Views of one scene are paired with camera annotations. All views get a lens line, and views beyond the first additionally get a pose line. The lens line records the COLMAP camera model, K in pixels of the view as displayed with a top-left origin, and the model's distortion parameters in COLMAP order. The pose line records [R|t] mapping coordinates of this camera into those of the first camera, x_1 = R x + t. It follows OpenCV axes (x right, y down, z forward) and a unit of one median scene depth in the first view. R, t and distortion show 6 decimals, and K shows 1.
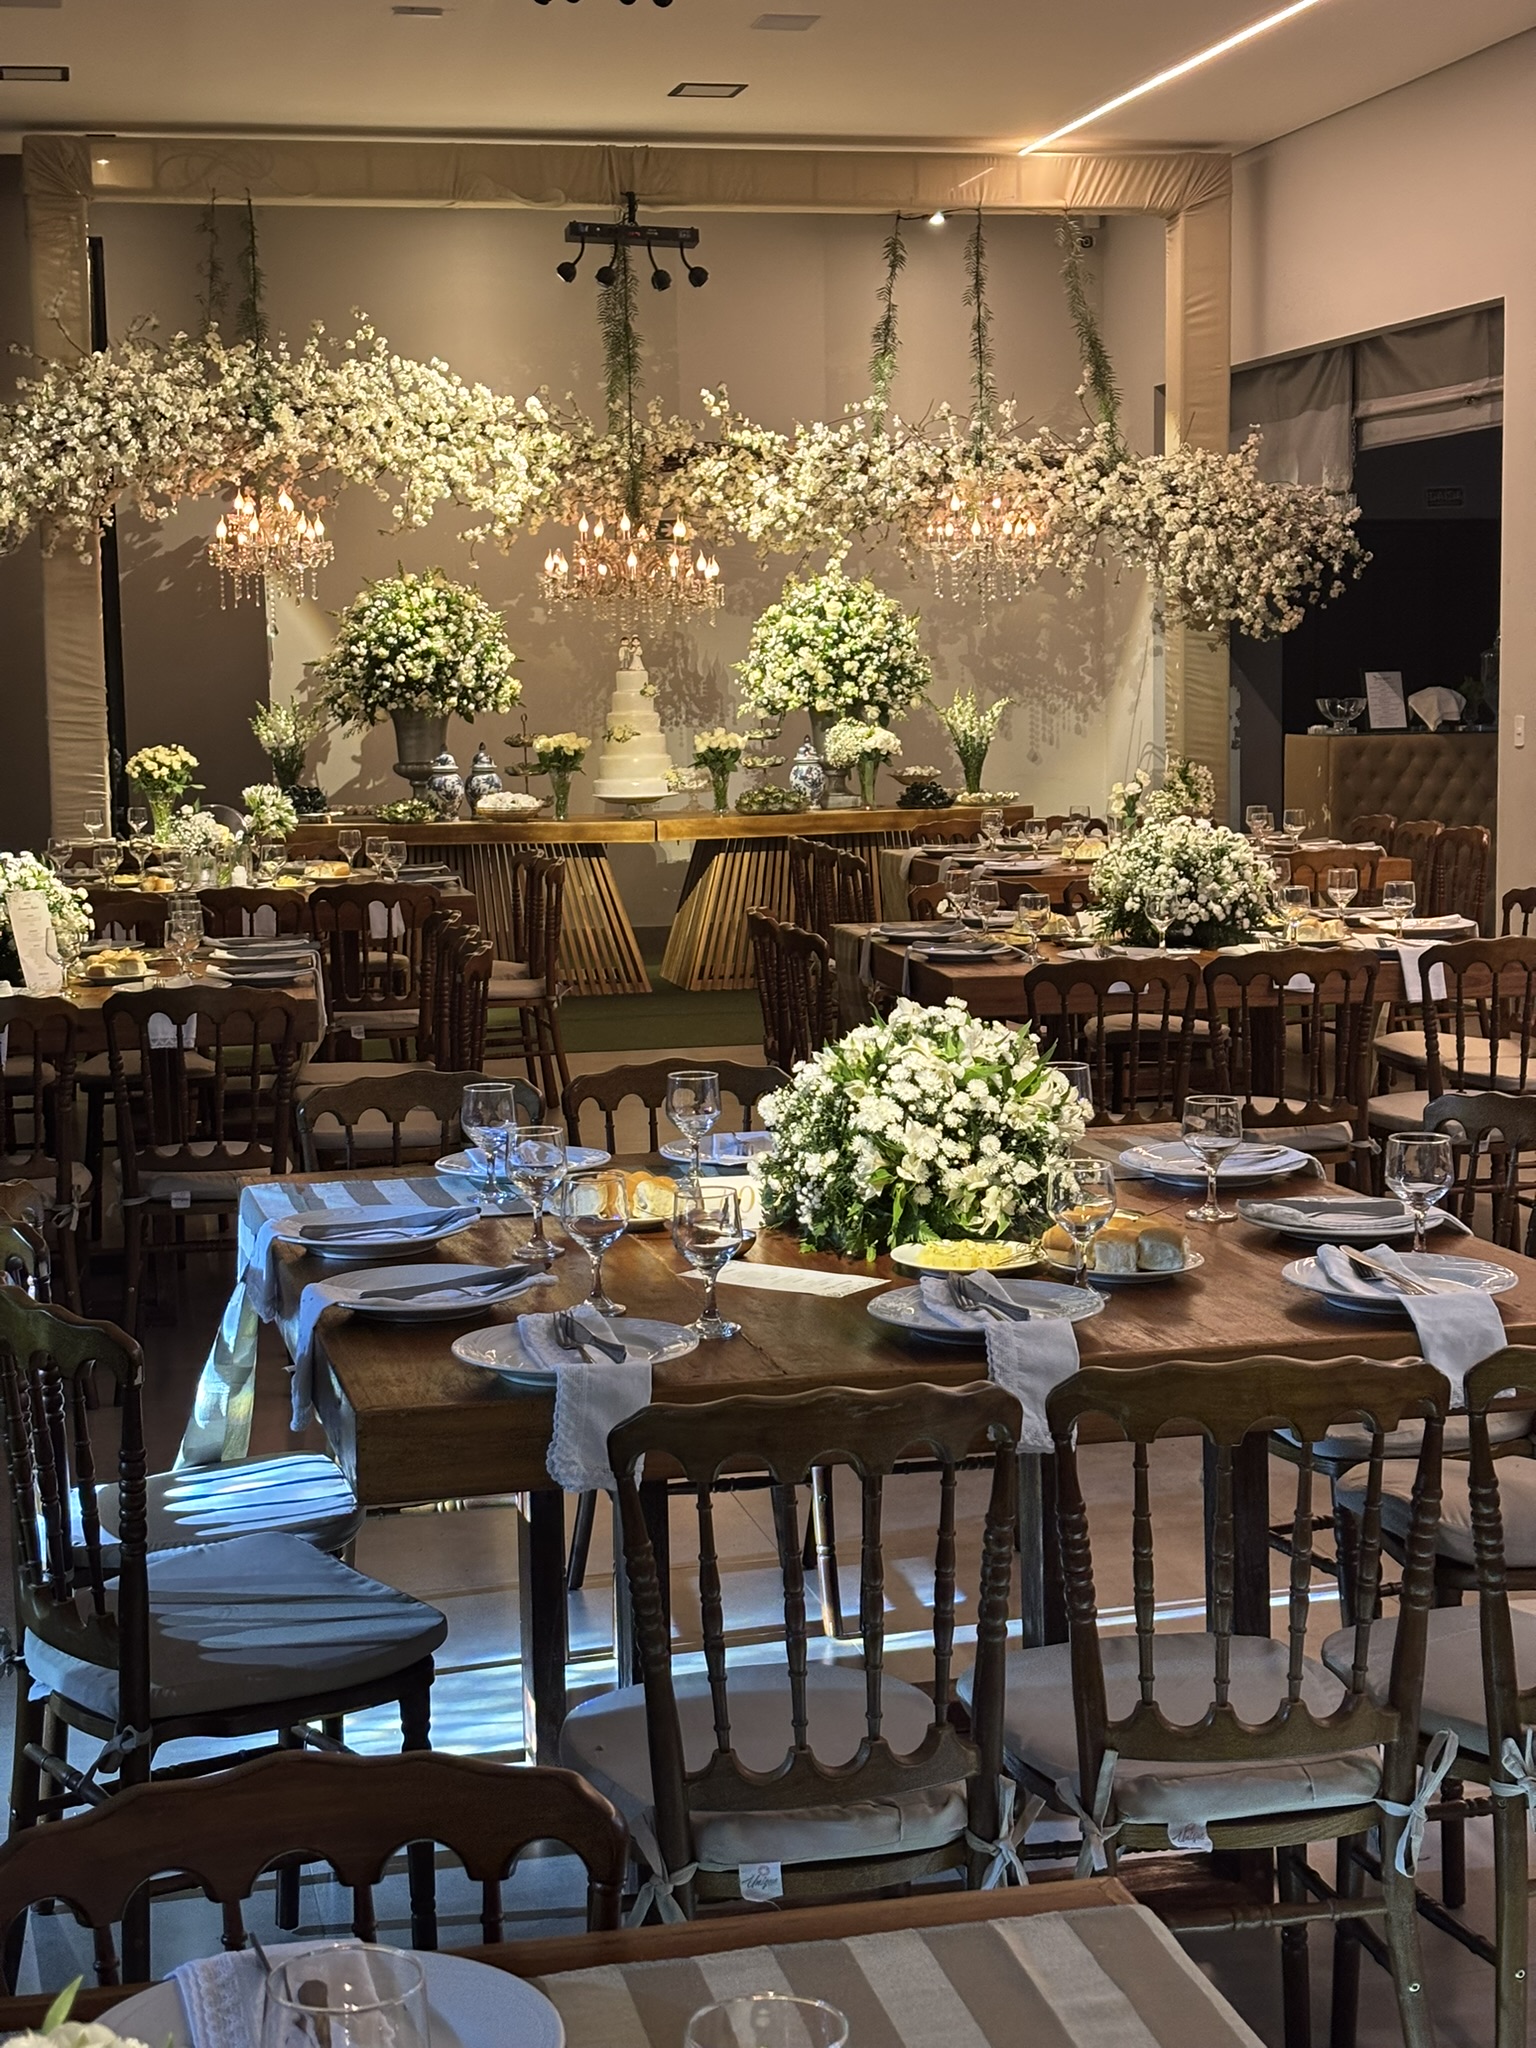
lens RADIAL K [[3123.6, 0, 778.7], [0, 3123.6, 1021.9], [0, 0, 1]] dist [0.133082, 0.000000]
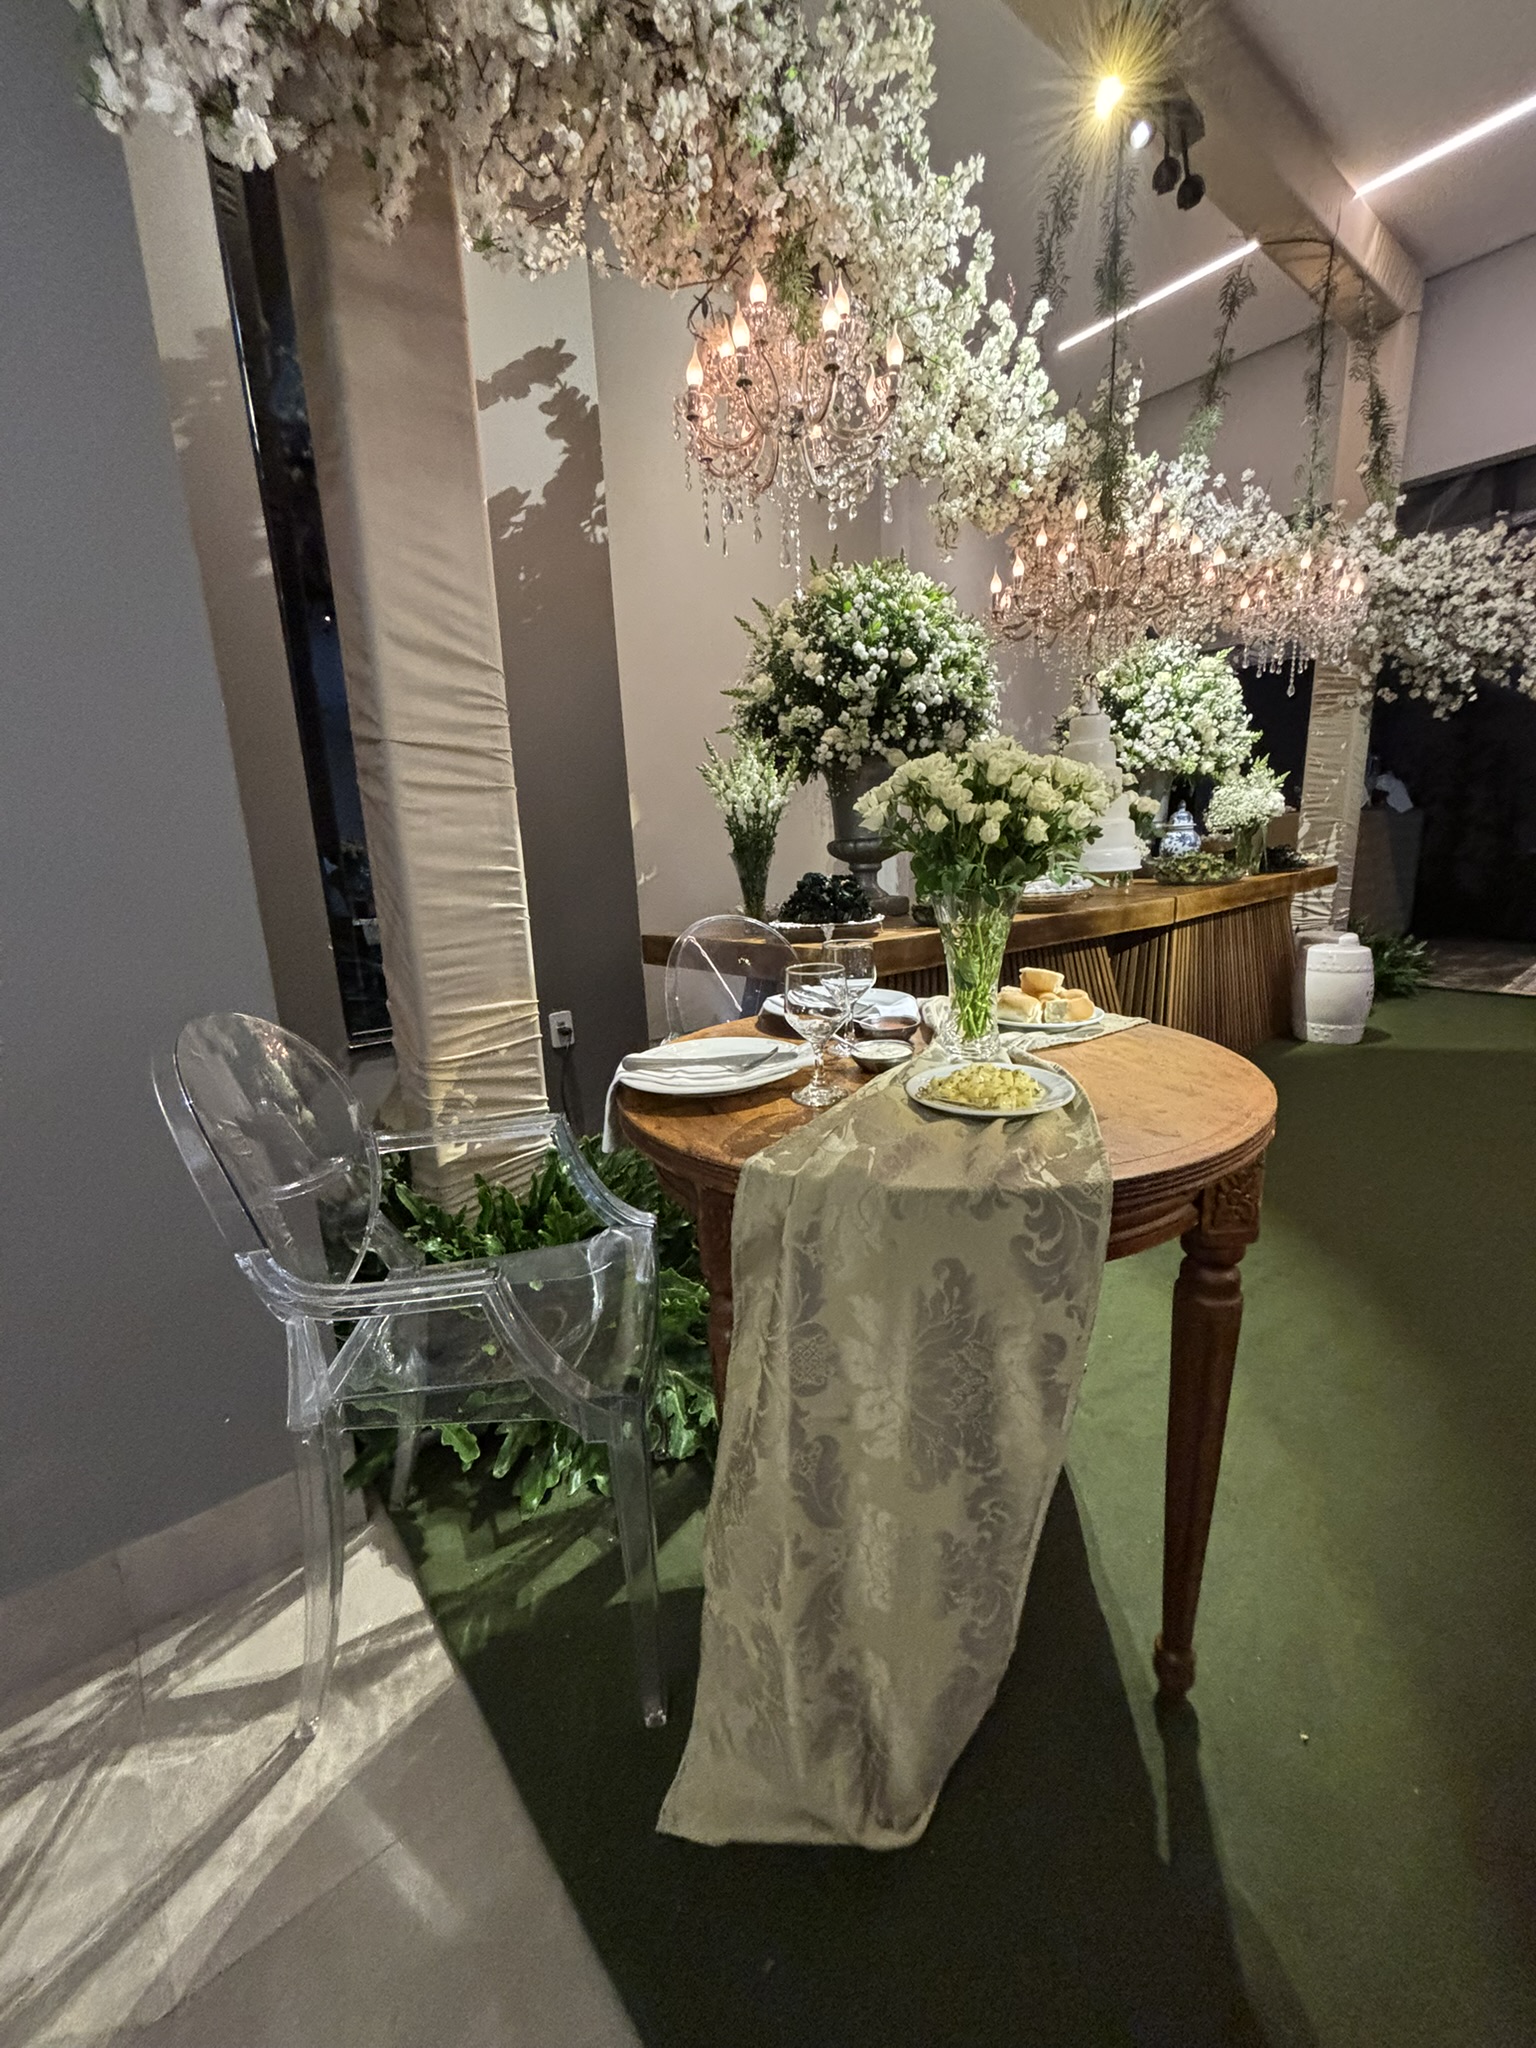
lens RADIAL K [[828.7, 0, 768.5], [0, 828.7, 1025.3], [0, 0, 1]] dist [0.000129, 0.000430]
pose [[0.897274, -0.116747, 0.425757, -0.228143], [0.068018, 0.989443, 0.127969, -0.065733], [-0.436202, -0.085865, 0.895743, 0.840055]]
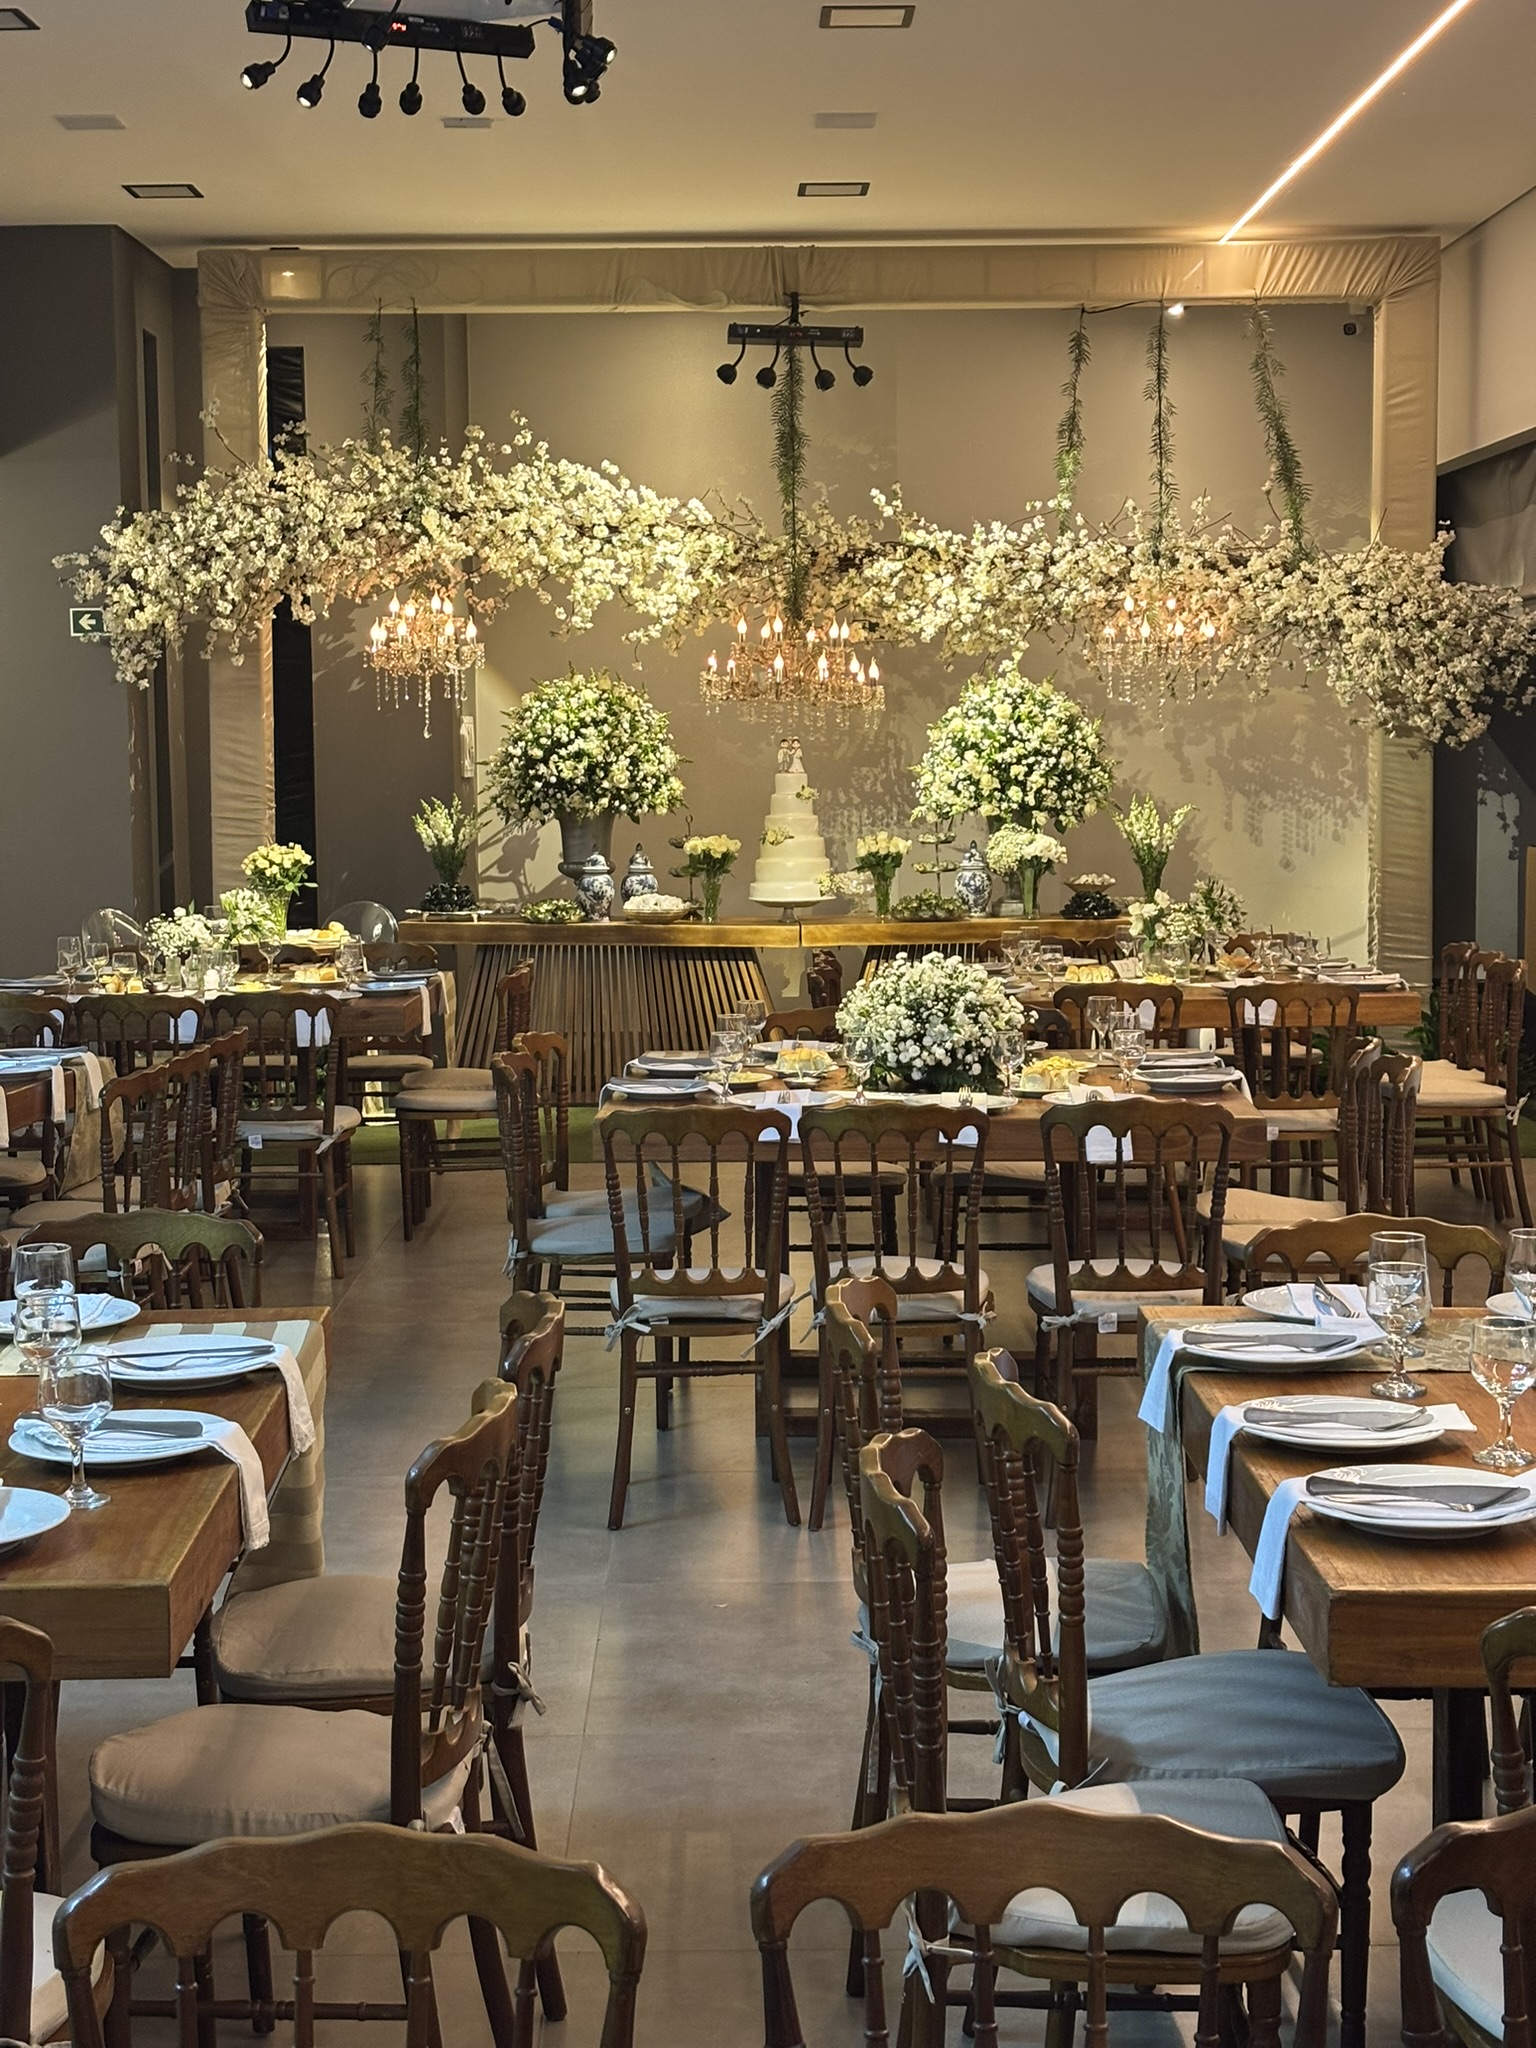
lens RADIAL K [[3123.6, 0, 766.3], [0, 3123.6, 1027.3], [0, 0, 1]] dist [0.133082, 0.000000]
pose [[0.977525, 0.029539, -0.208741, 0.154445], [-0.034363, 0.999219, -0.019519, -0.012799], [0.208001, 0.026253, 0.977776, 0.037828]]
